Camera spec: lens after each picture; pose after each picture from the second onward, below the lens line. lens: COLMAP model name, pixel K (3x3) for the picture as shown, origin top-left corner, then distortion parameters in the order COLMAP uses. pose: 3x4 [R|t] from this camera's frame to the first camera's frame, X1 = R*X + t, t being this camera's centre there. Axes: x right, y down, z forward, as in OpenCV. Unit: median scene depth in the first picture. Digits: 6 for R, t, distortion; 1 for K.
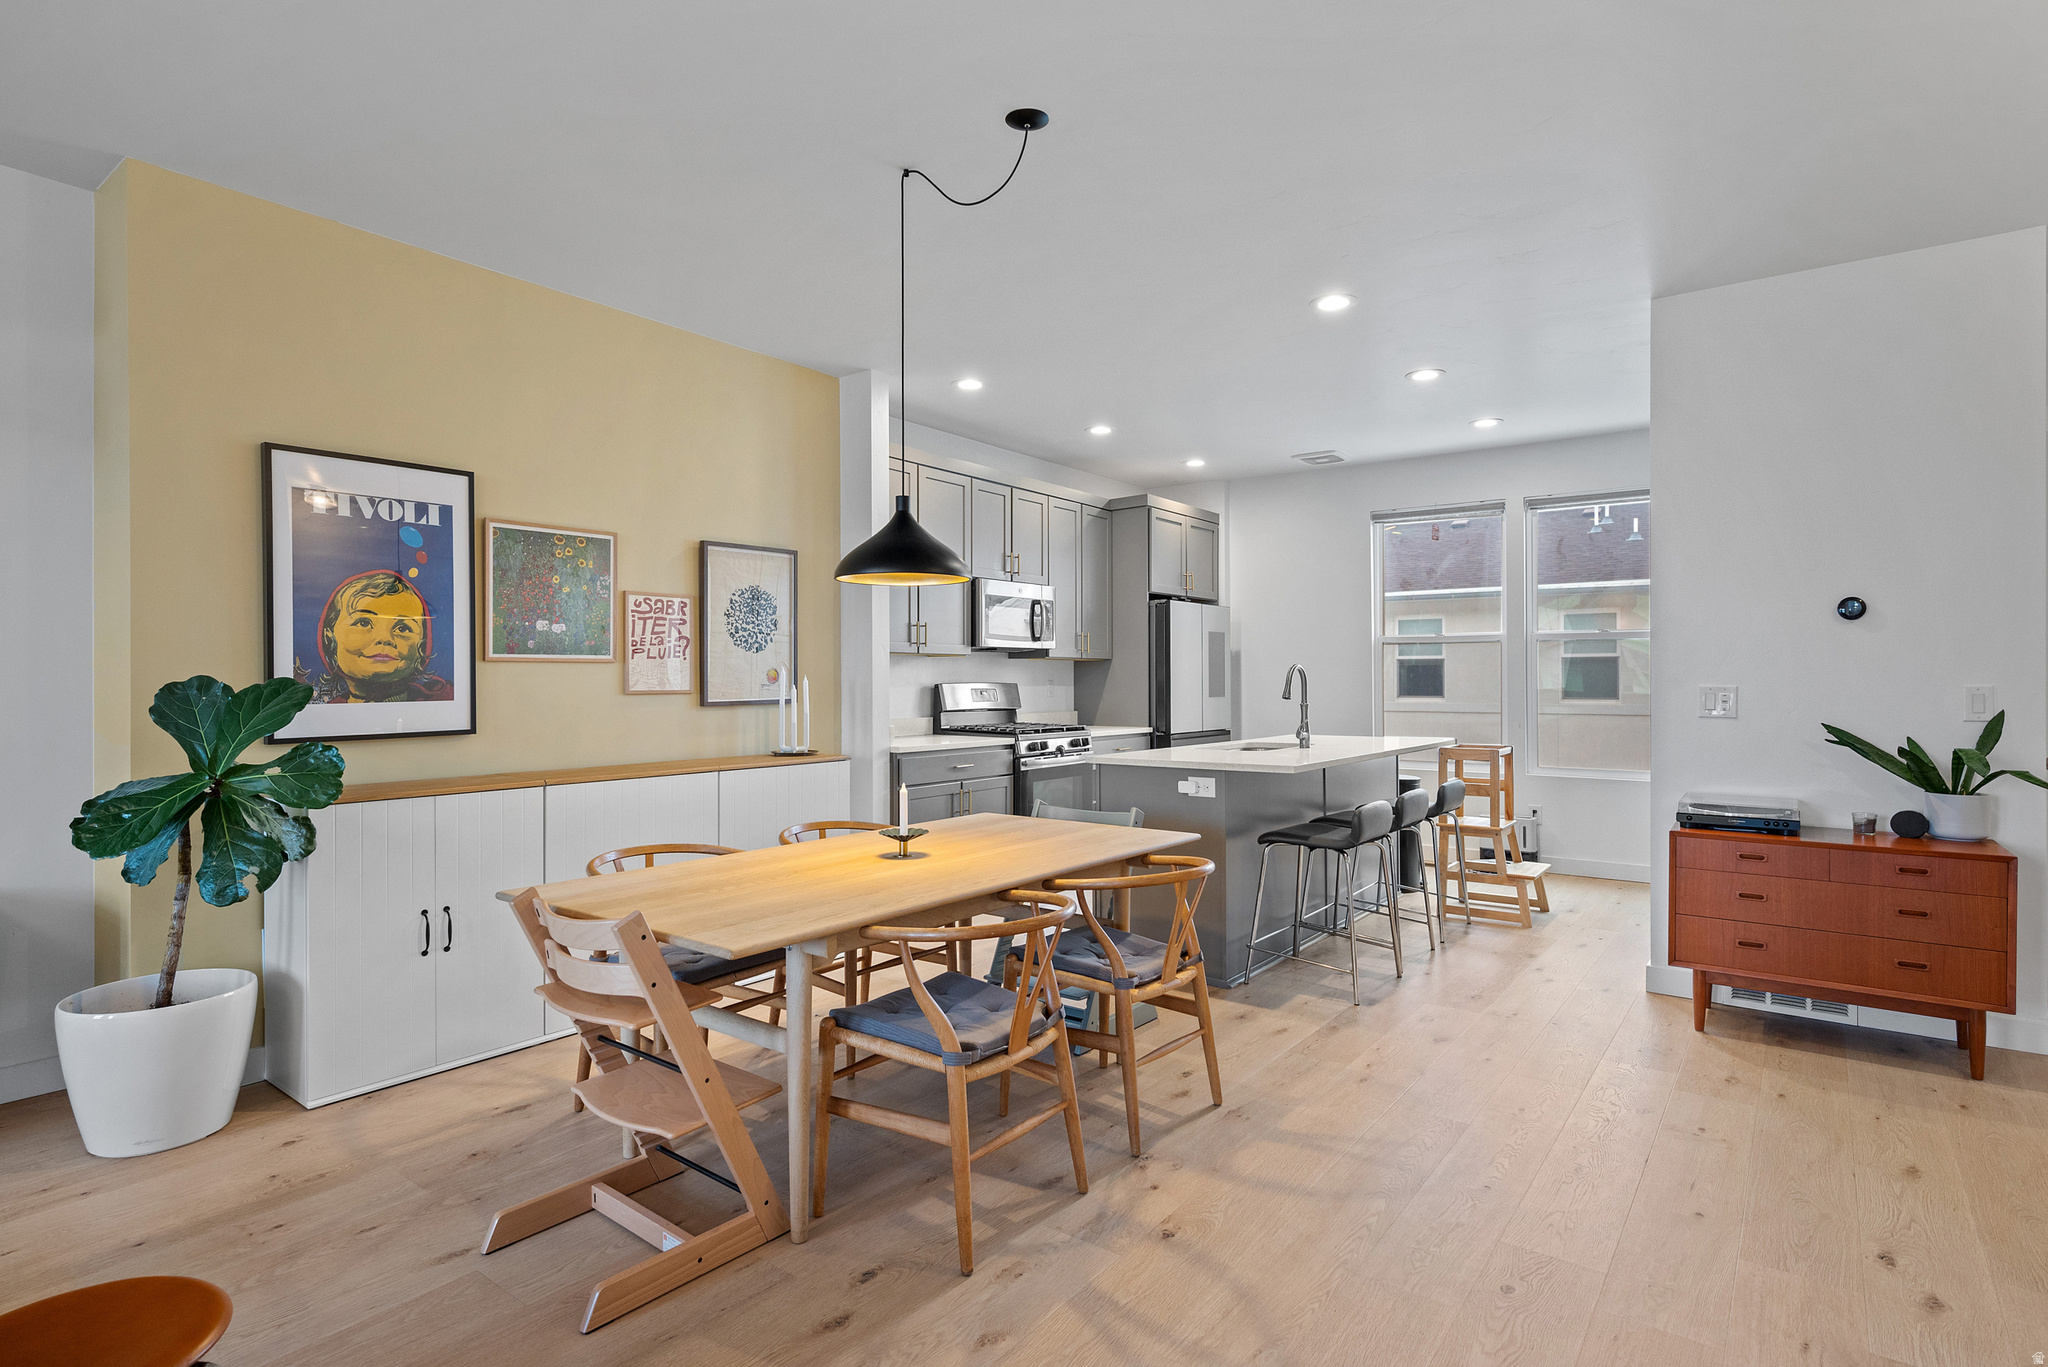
lens RADIAL K [[1033.2, 0, 1020.3], [0, 1033.2, 678.1], [0, 0, 1]] dist [-0.000201, 0.000203]
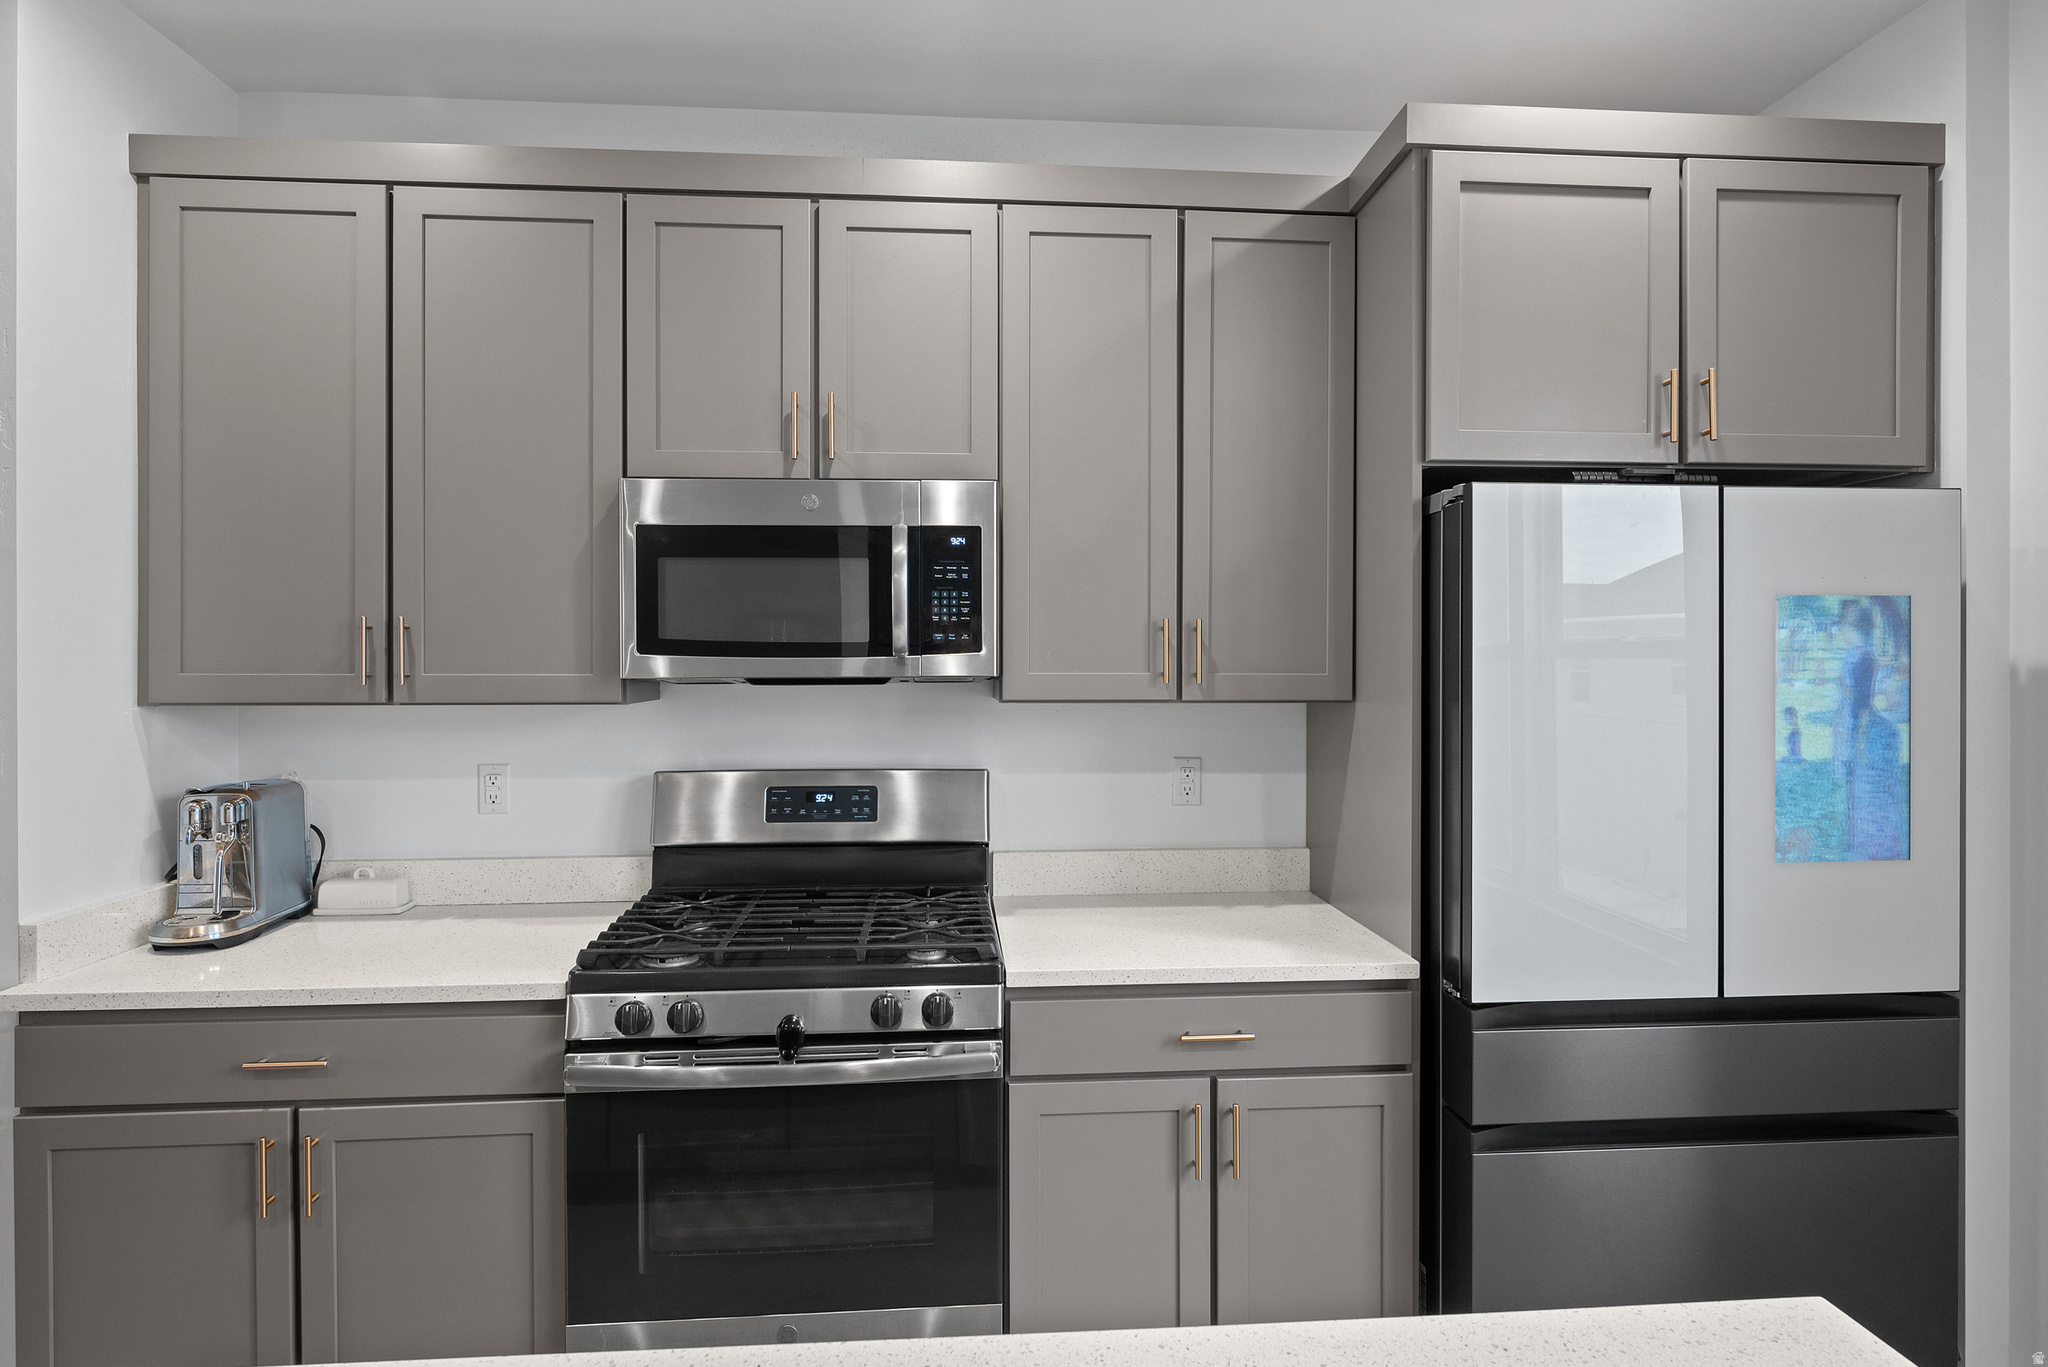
lens RADIAL K [[1101.6, 0, 1027.2], [0, 1101.6, 660.0], [0, 0, 1]] dist [-0.000667, -0.000326]
pose [[0.664647, 0.003308, -0.747150, 0.274181], [0.000122, 0.999990, 0.004537, -0.032617], [0.747158, -0.003106, 0.664640, 0.729405]]
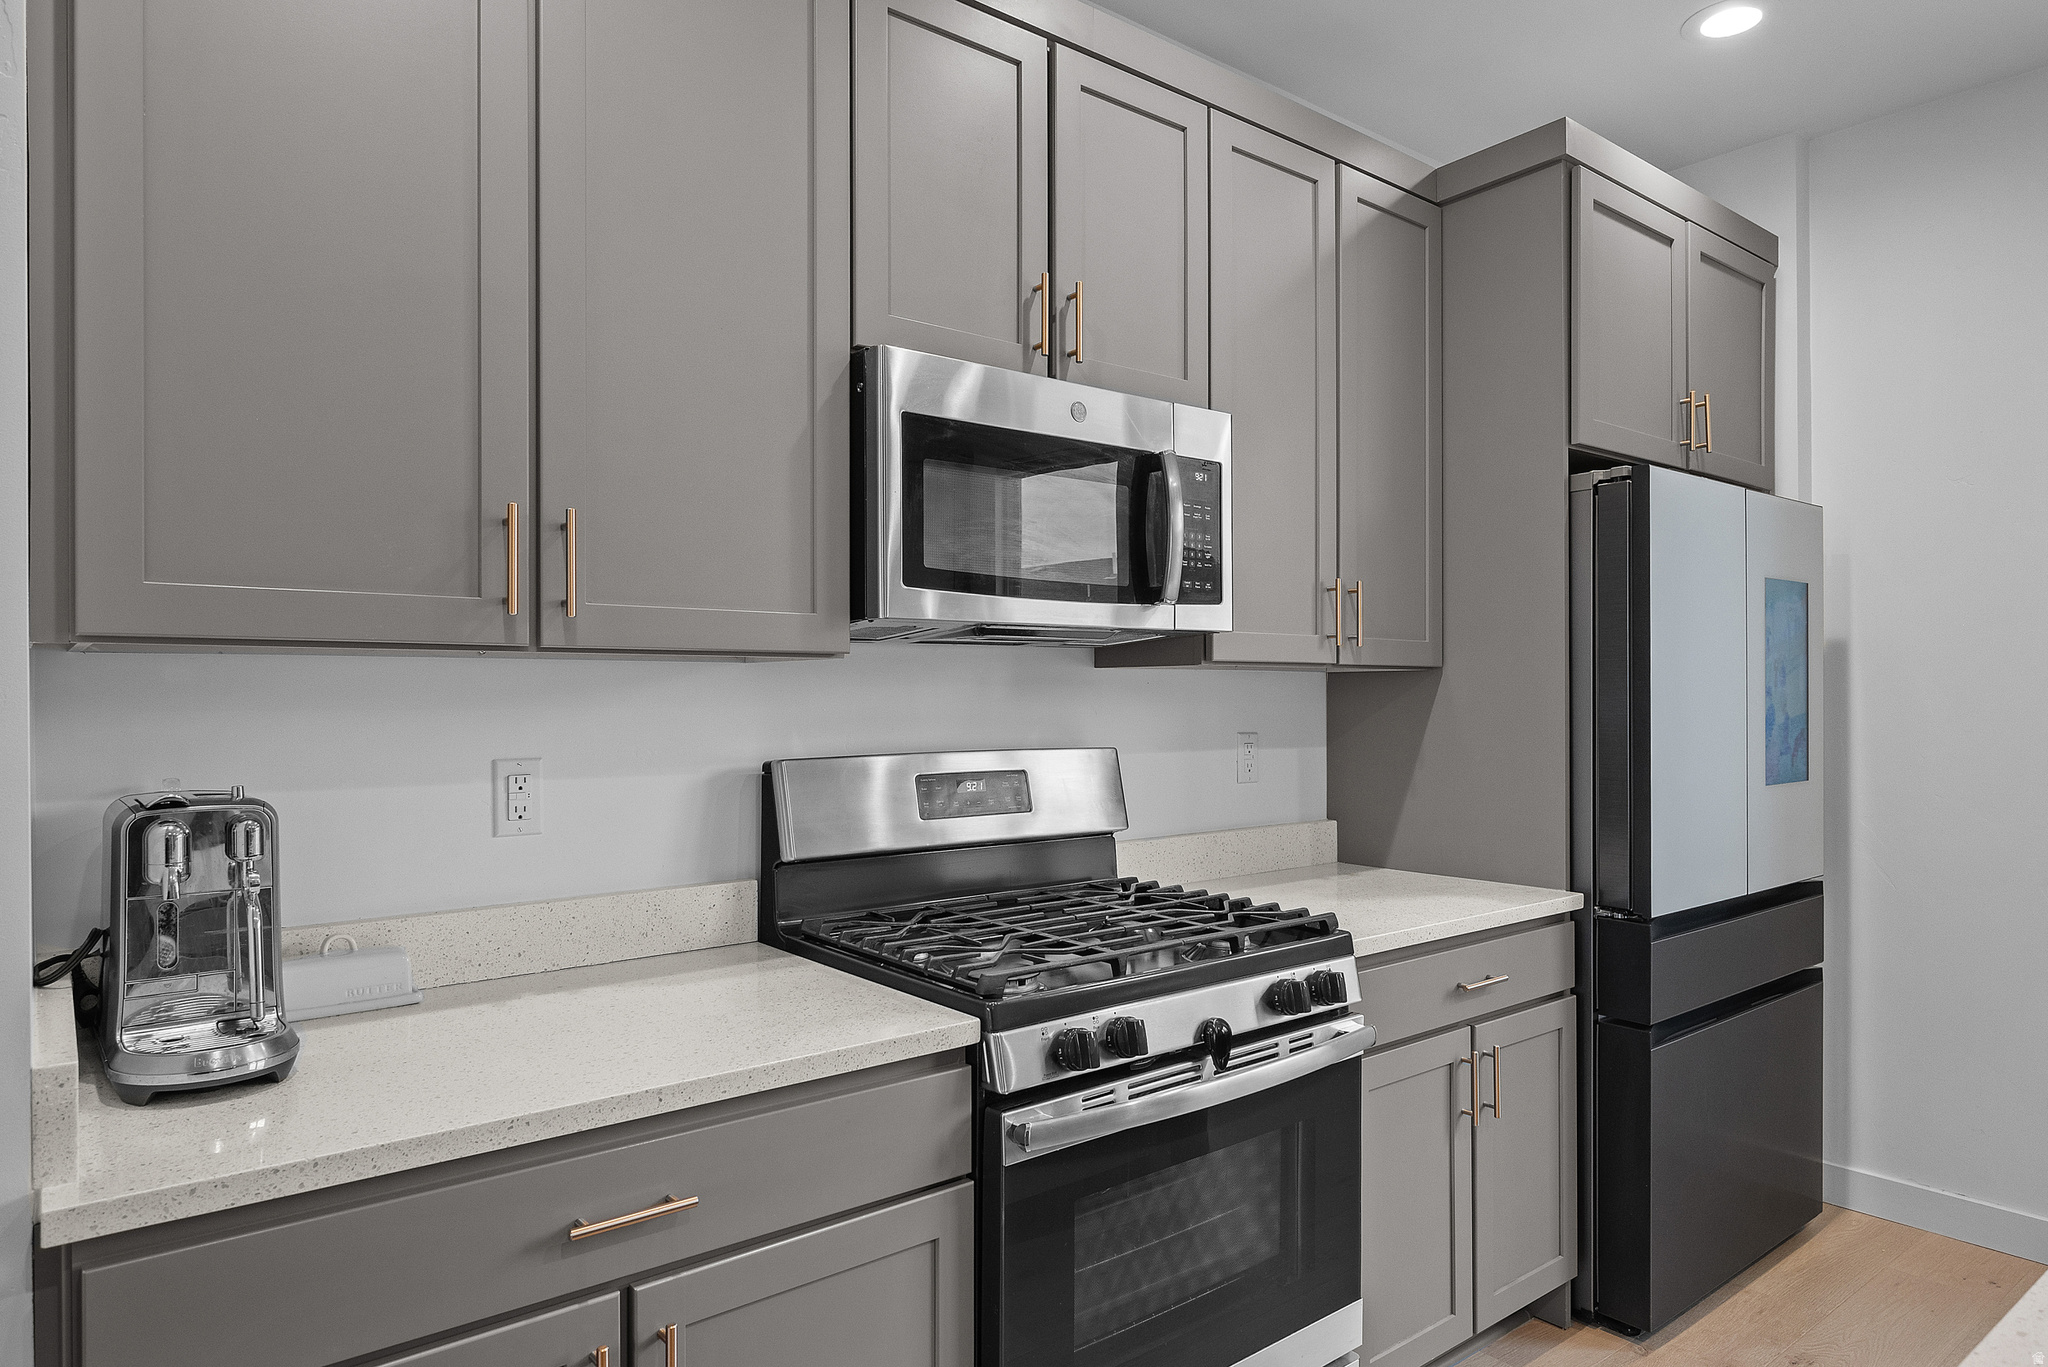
lens RADIAL K [[1249.6, 0, 1031.5], [0, 1249.6, 696.4], [0, 0, 1]] dist [0.002188, 0.000481]
pose [[0.971982, -0.000816, -0.235052, 0.057177], [0.001488, 0.999995, 0.002682, -0.010755], [0.235049, -0.002956, 0.971979, 0.607233]]
